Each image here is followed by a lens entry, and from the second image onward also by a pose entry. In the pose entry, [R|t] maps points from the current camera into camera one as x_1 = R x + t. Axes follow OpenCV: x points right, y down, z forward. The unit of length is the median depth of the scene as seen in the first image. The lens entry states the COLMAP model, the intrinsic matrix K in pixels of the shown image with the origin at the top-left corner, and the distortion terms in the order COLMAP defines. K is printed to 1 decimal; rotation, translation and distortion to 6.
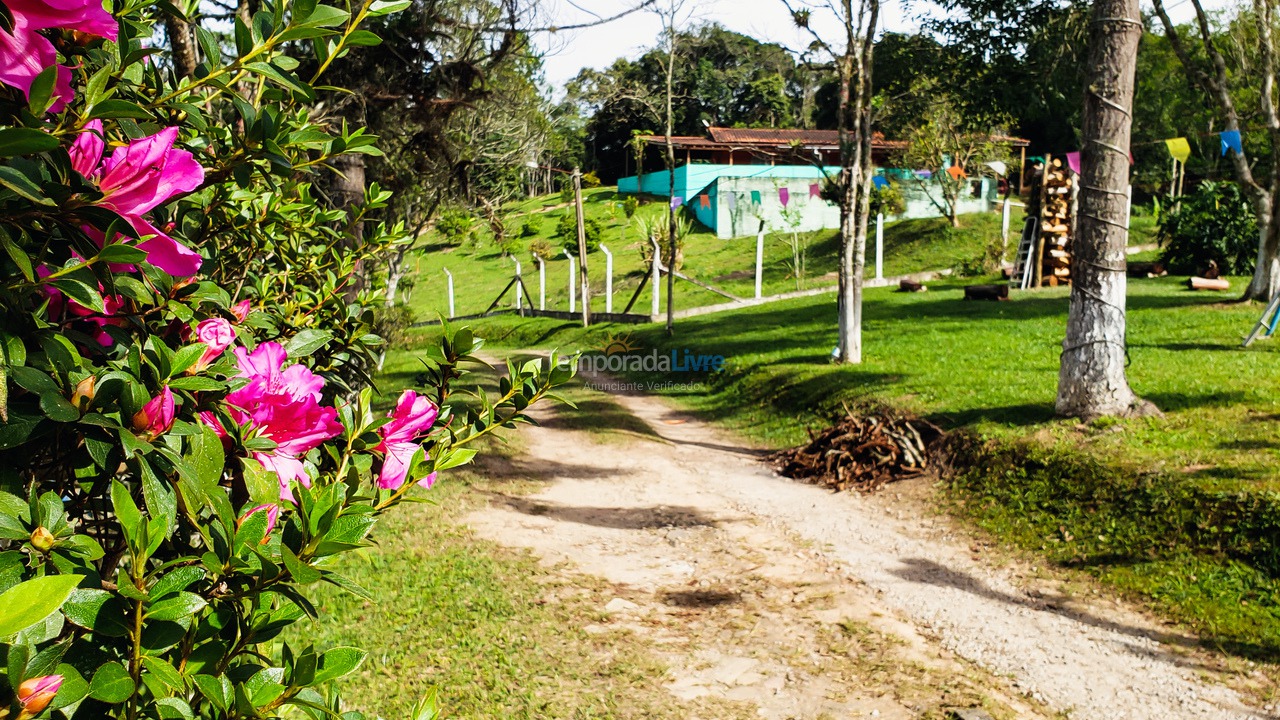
lens RADIAL K [[986.9, 0, 639.9], [0, 986.9, 359.4], [0, 0, 1]] dist [0.042217, -0.041478]
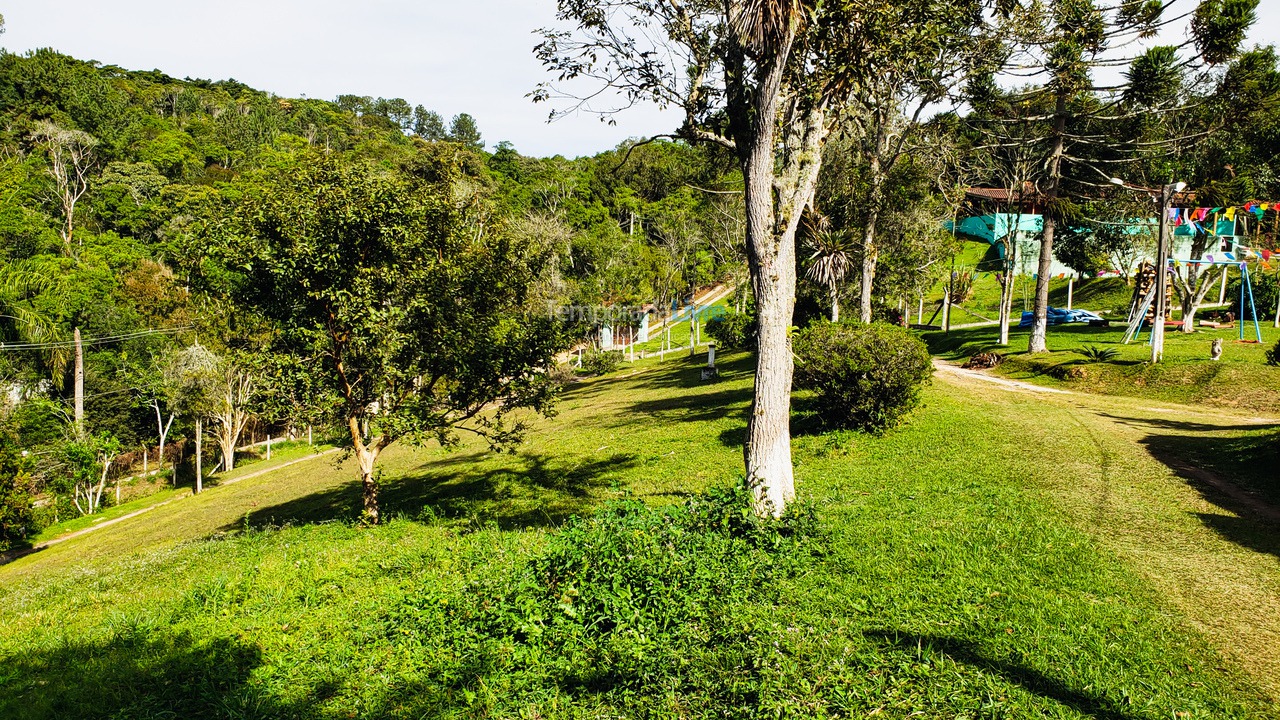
lens RADIAL K [[986.9, 0, 639.6], [0, 986.9, 359.5], [0, 0, 1]] dist [0.042217, -0.041478]
pose [[0.949311, 0.057677, -0.309003, 0.058761], [-0.060481, 0.998169, 0.000507, 0.062389], [0.308466, 0.018208, 0.951061, -1.193575]]
